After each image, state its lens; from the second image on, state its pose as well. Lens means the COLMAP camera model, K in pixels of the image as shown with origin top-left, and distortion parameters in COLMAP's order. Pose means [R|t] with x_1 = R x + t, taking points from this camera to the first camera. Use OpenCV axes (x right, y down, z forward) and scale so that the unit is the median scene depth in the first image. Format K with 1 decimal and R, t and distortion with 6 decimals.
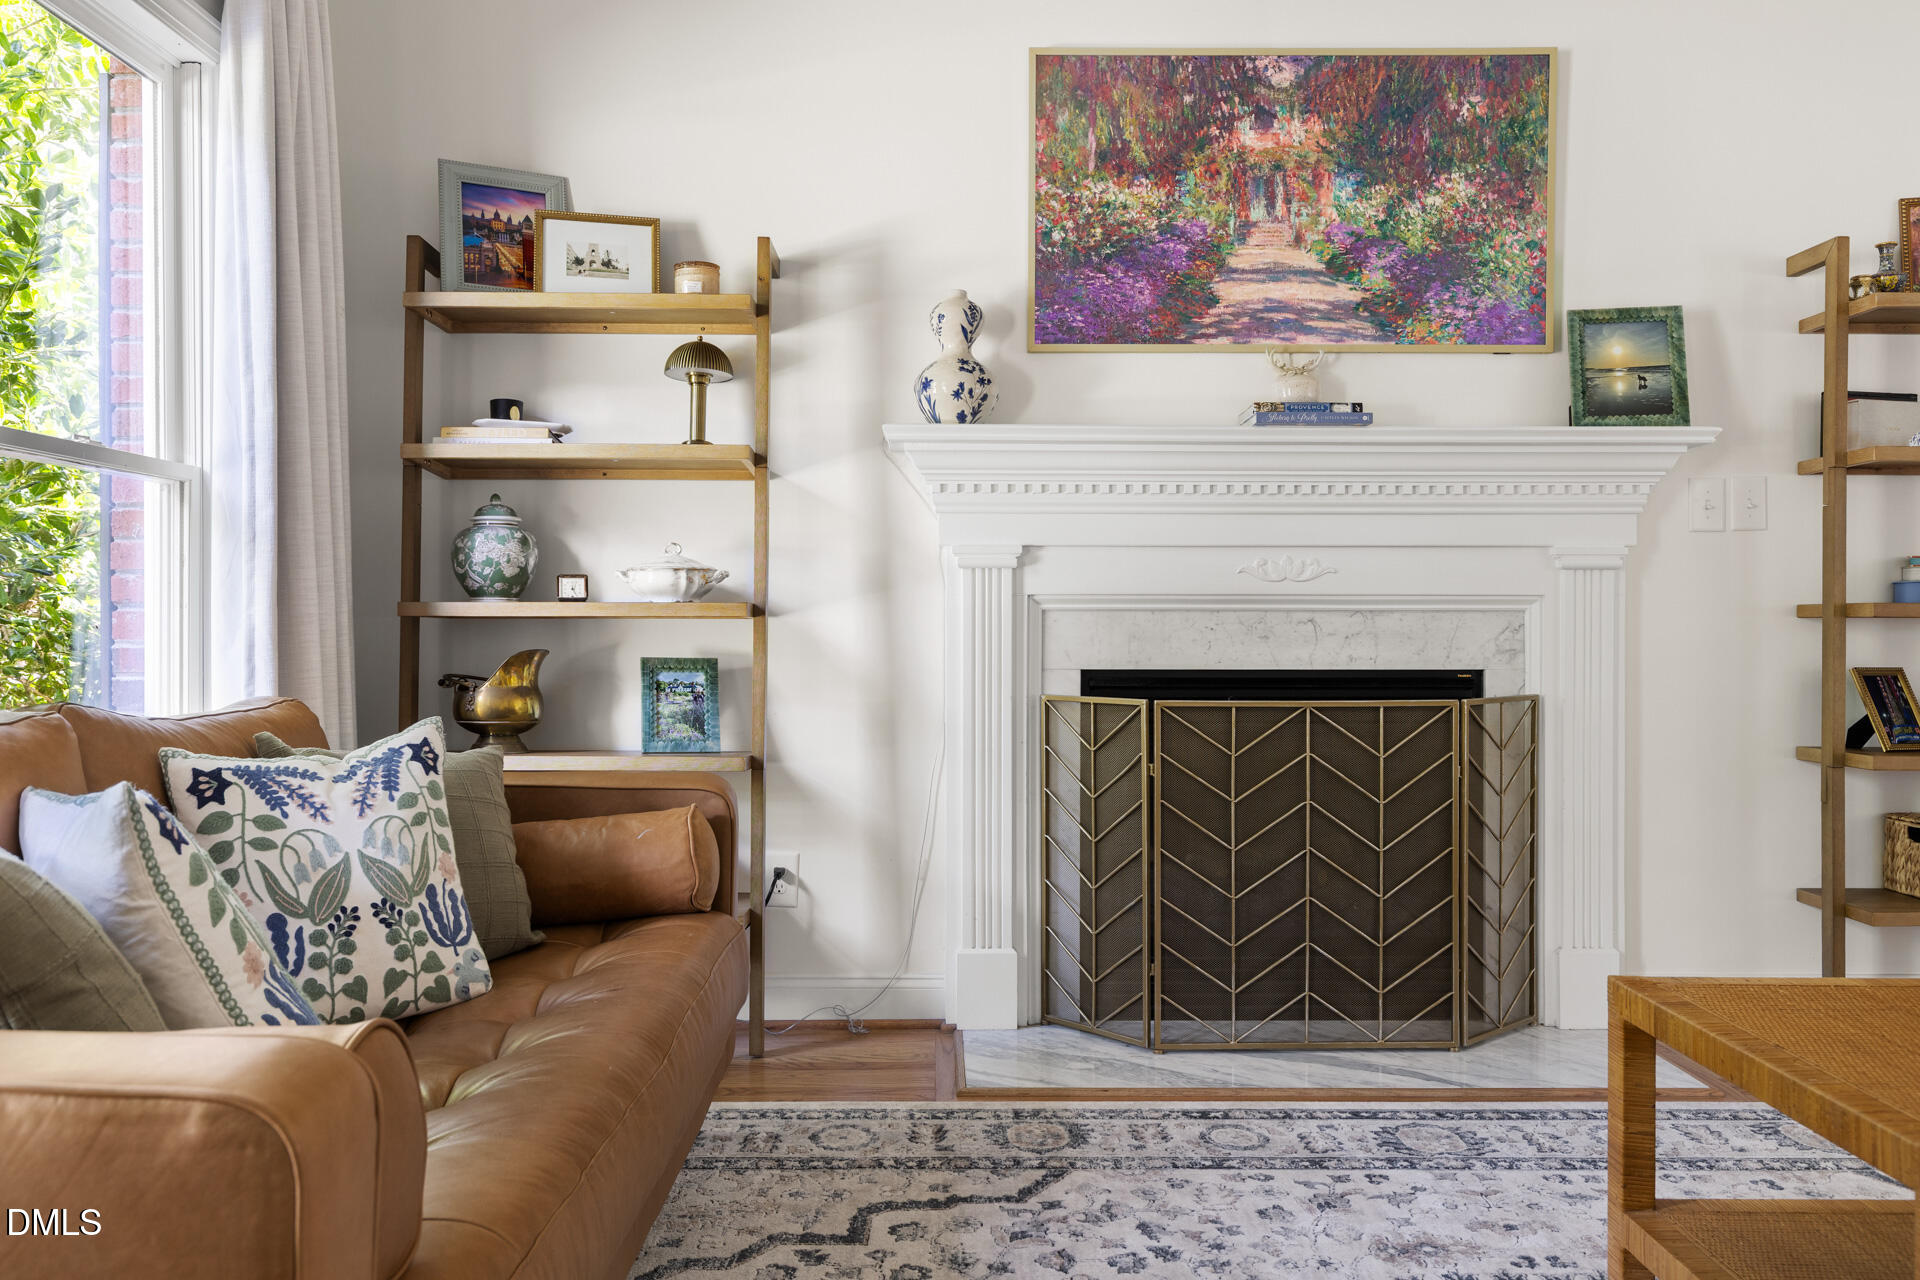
lens RADIAL K [[1504.6, 0, 945.7], [0, 1504.6, 621.8], [0, 0, 1]] dist [0.002759, 0.004359]
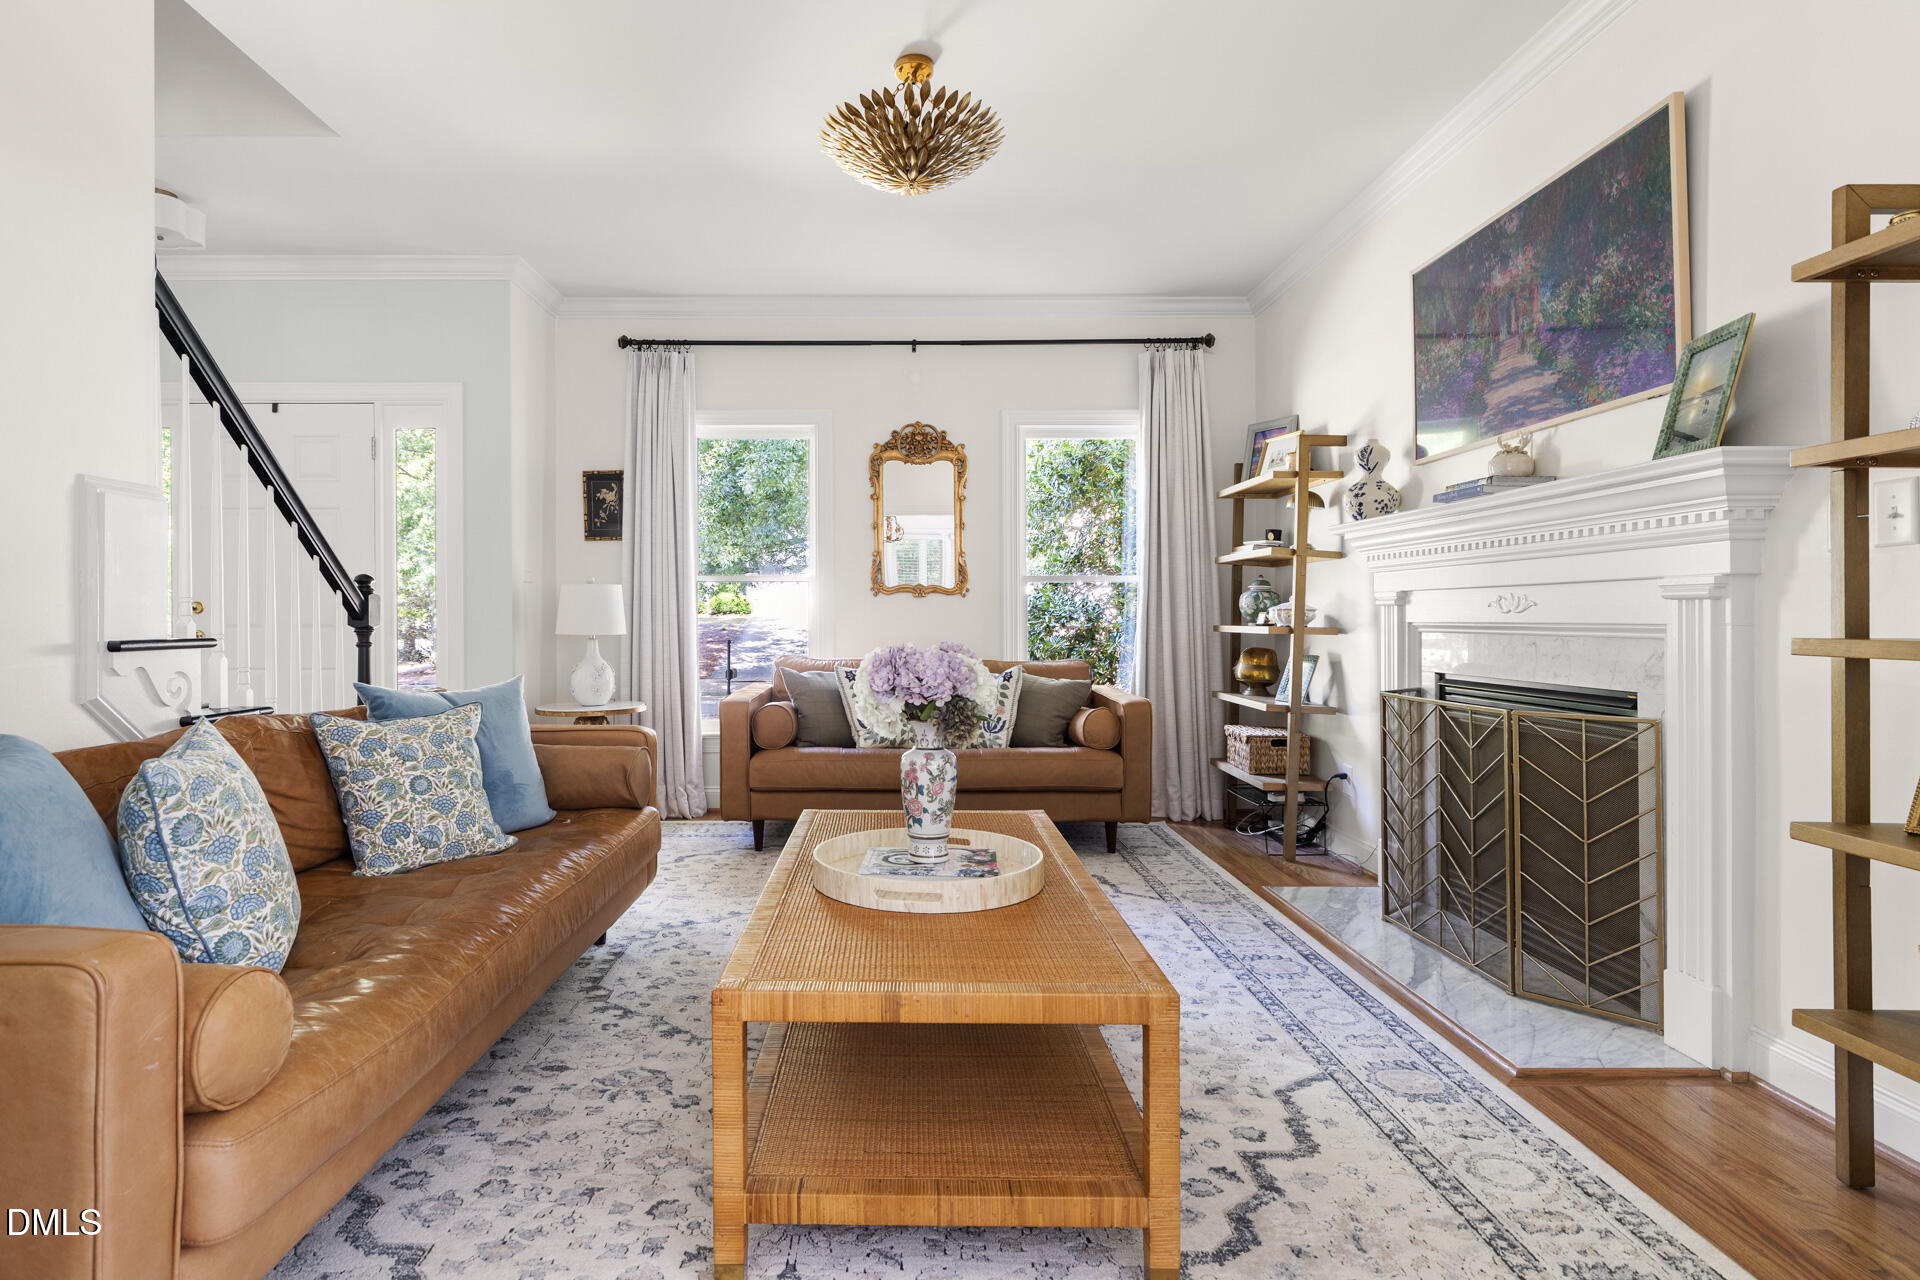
lens RADIAL K [[984.1, 0, 878.2], [0, 984.1, 616.0], [0, 0, 1]] dist [-0.002153, -0.001253]
pose [[-0.020460, -0.002902, -0.999786, 1.110131], [-0.000373, 0.999996, -0.002895, -0.021552], [0.999791, 0.000313, -0.020461, 0.479601]]
